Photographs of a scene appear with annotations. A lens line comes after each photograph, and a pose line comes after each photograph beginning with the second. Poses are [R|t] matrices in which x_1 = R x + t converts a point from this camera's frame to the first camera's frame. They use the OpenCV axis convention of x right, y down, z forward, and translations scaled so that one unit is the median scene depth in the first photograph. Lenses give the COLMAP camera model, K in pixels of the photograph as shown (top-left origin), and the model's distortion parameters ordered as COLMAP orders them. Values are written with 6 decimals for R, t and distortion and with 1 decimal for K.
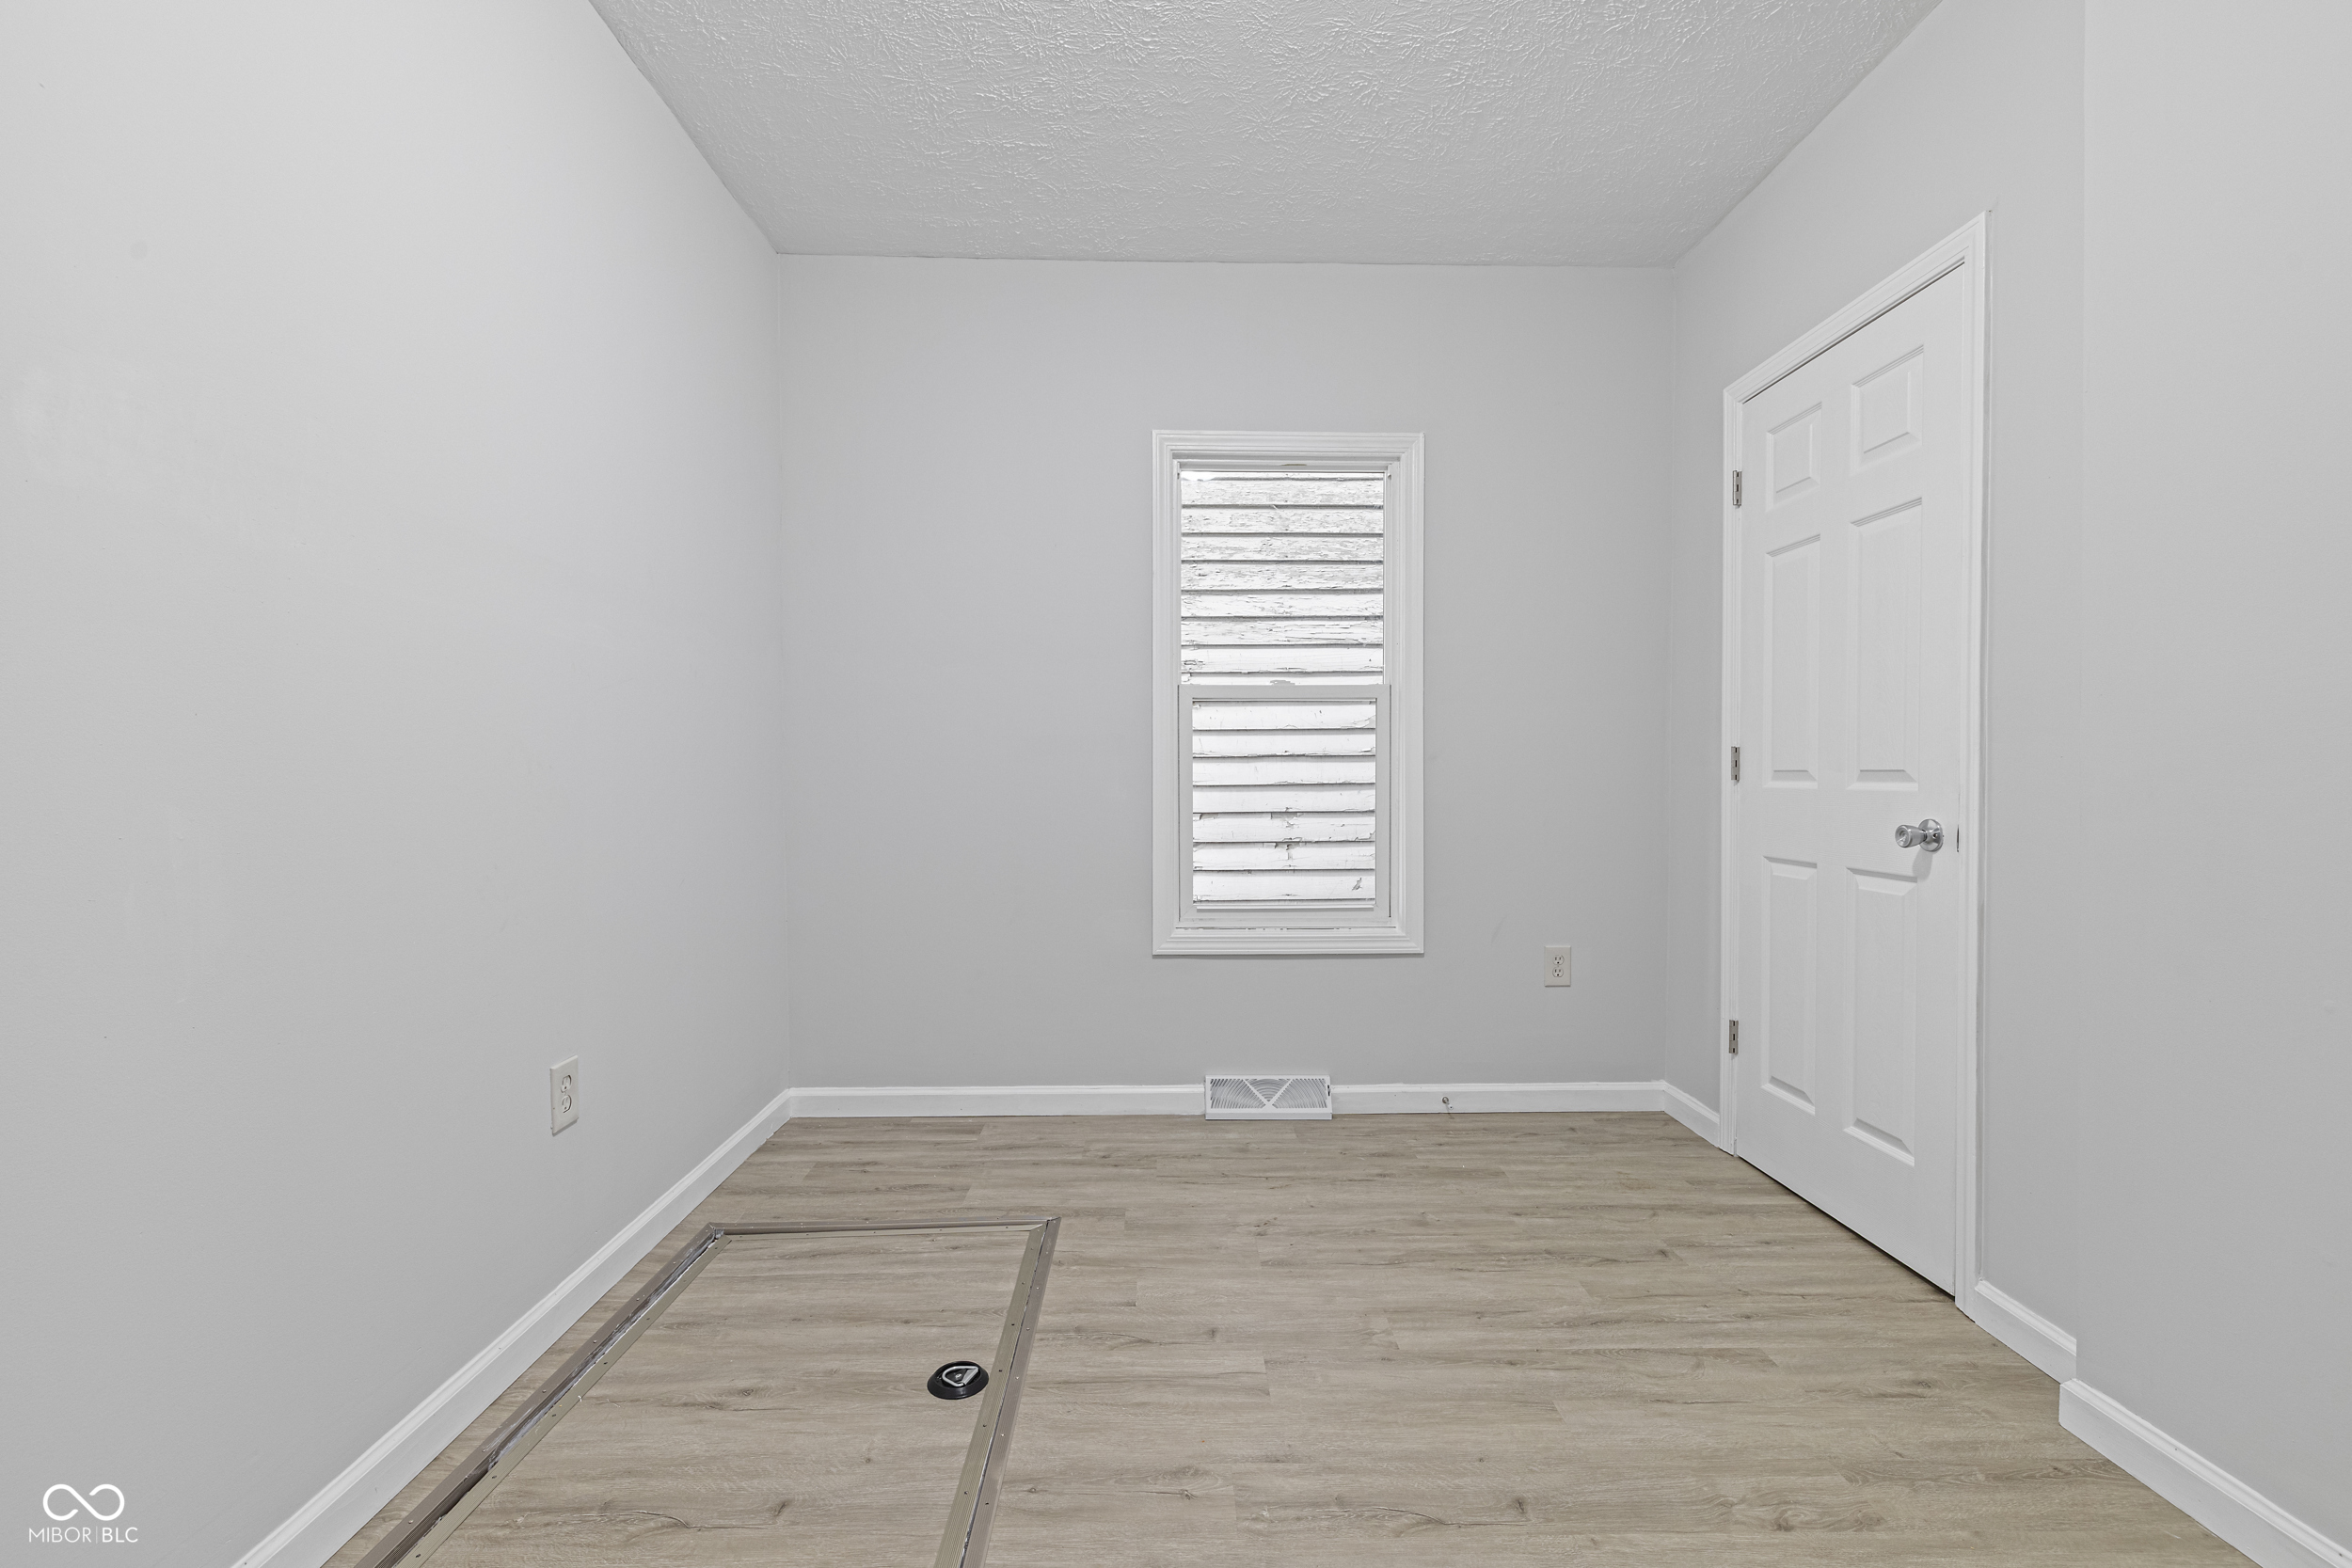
lens RADIAL K [[1015.6, 0, 1177.9], [0, 1015.6, 792.1], [0, 0, 1]] dist [-0.006397, 0.001244]
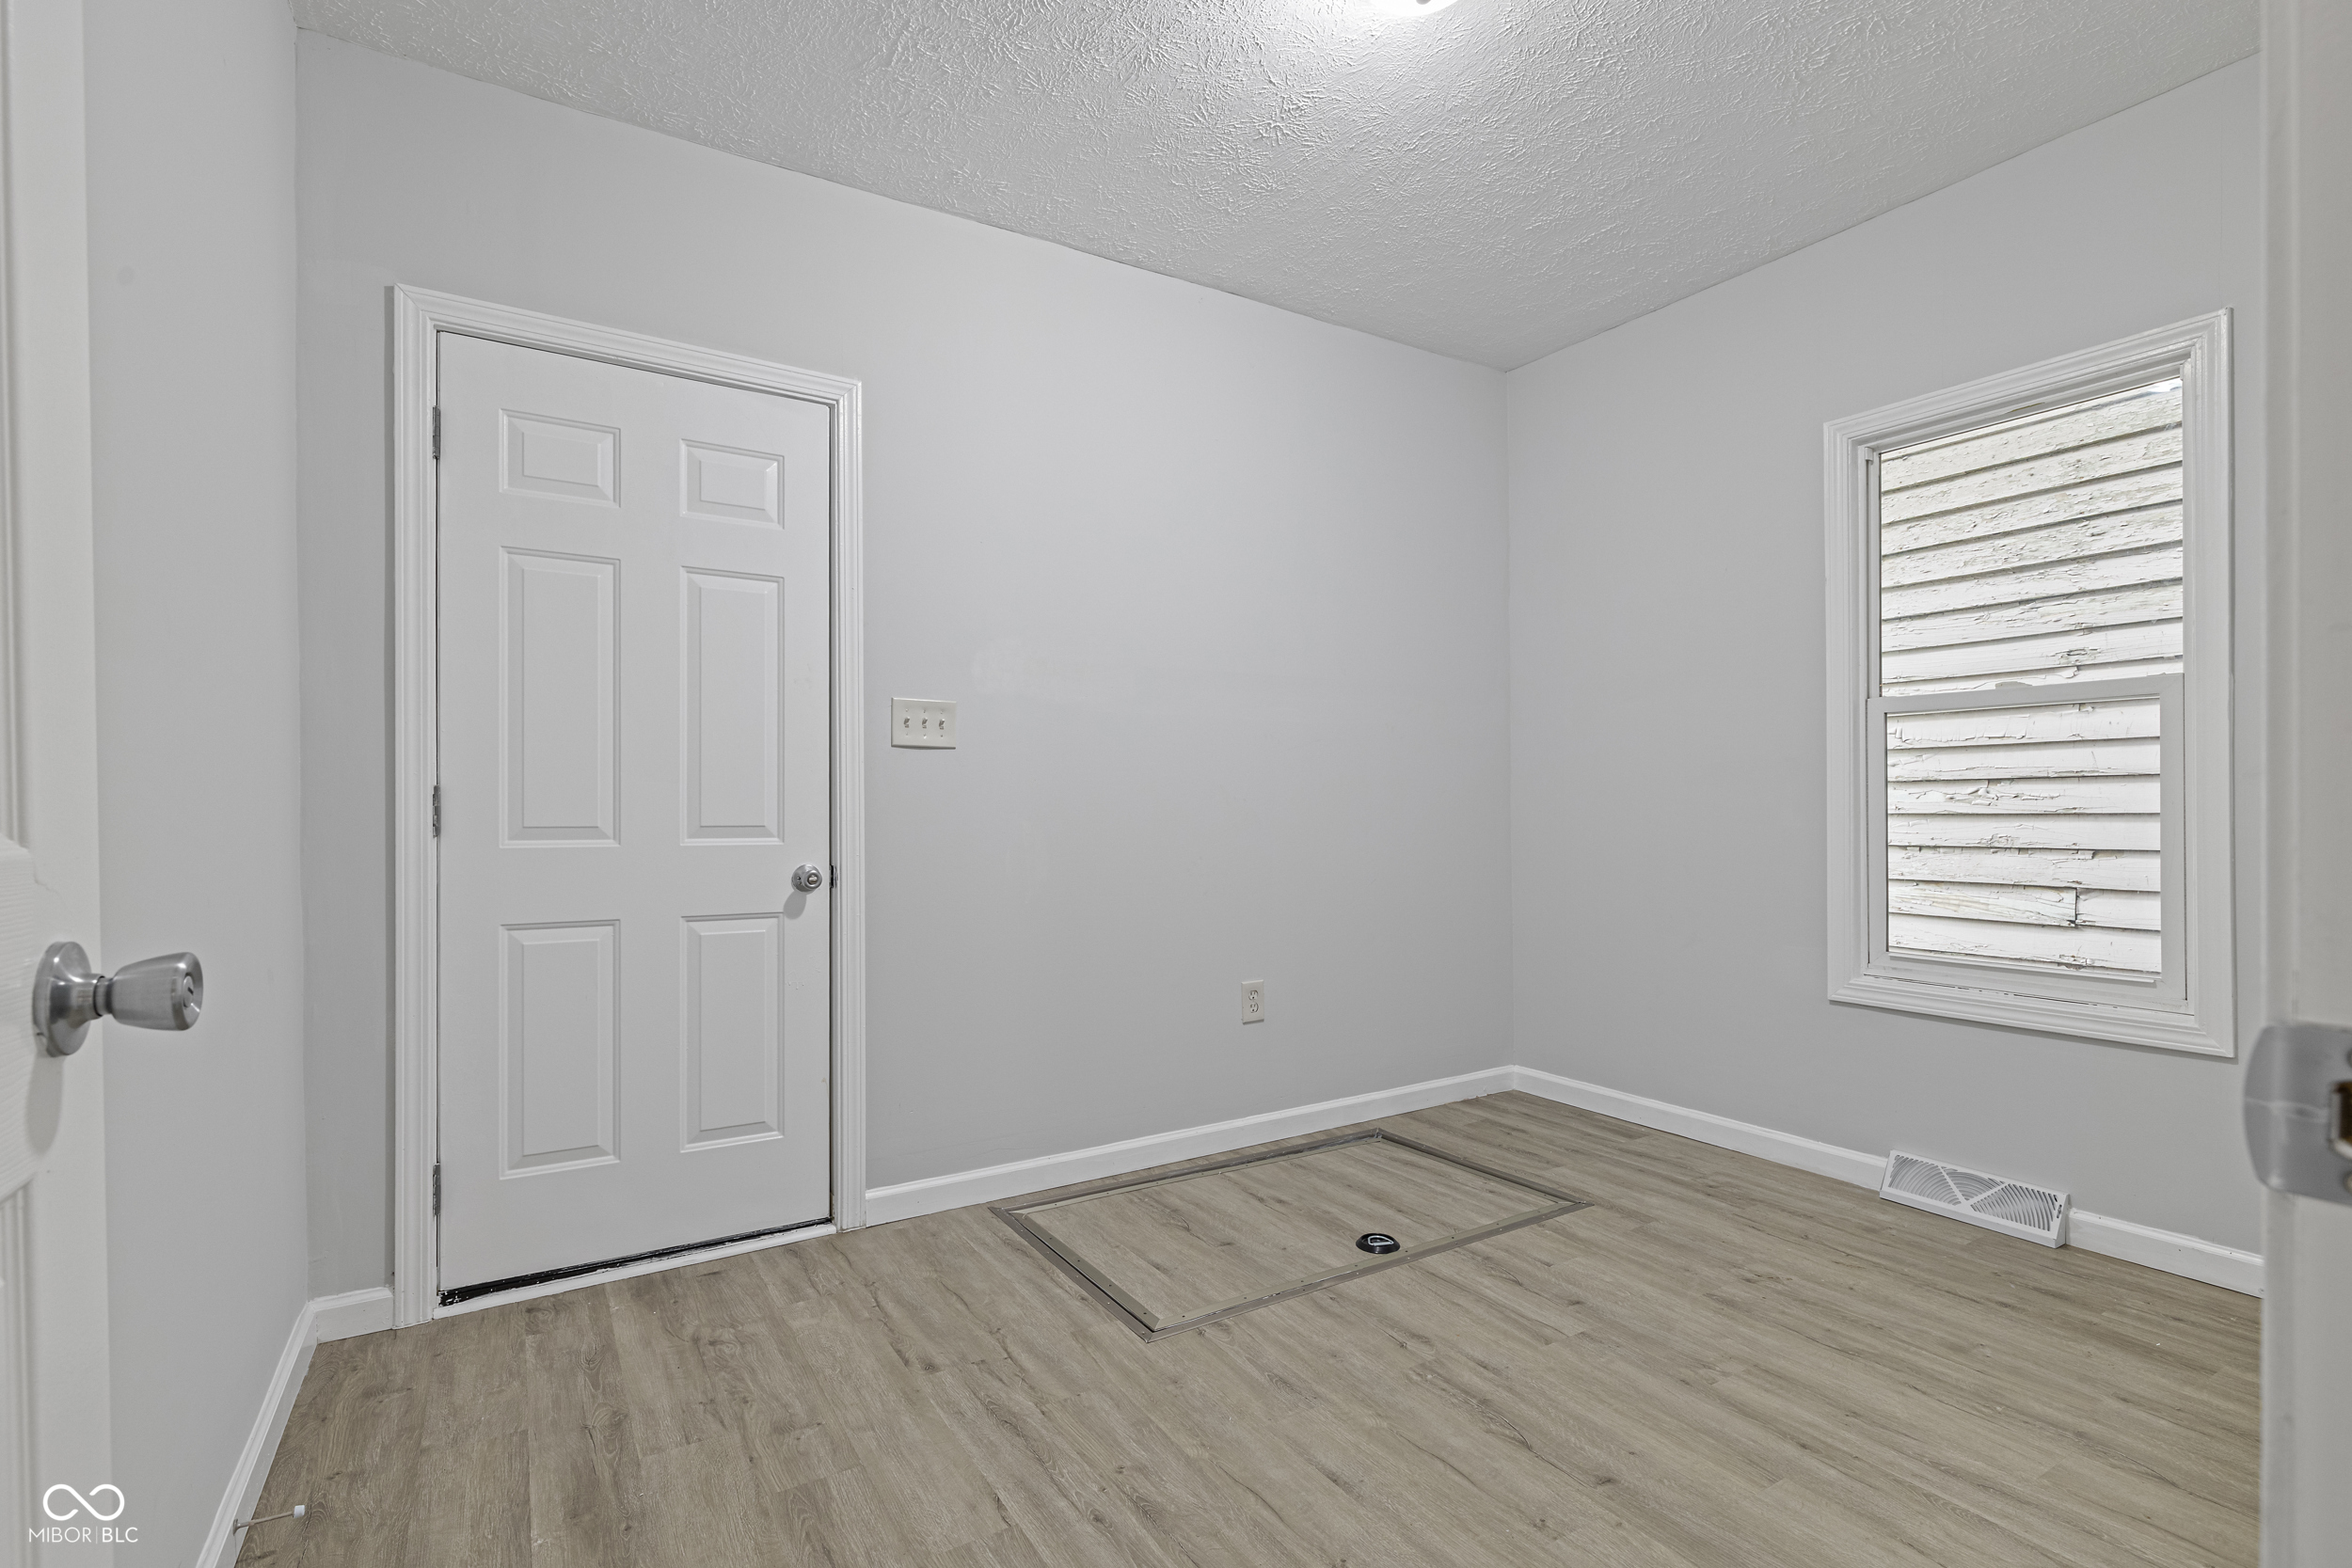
lens RADIAL K [[1074.1, 0, 1168.0], [0, 1074.1, 795.7], [0, 0, 1]] dist [0.003702, -0.001552]
pose [[0.511050, -0.007265, -0.859520, 0.572581], [-0.009891, 0.999848, -0.014332, -0.002075], [0.859494, 0.015826, 0.510900, 0.001076]]
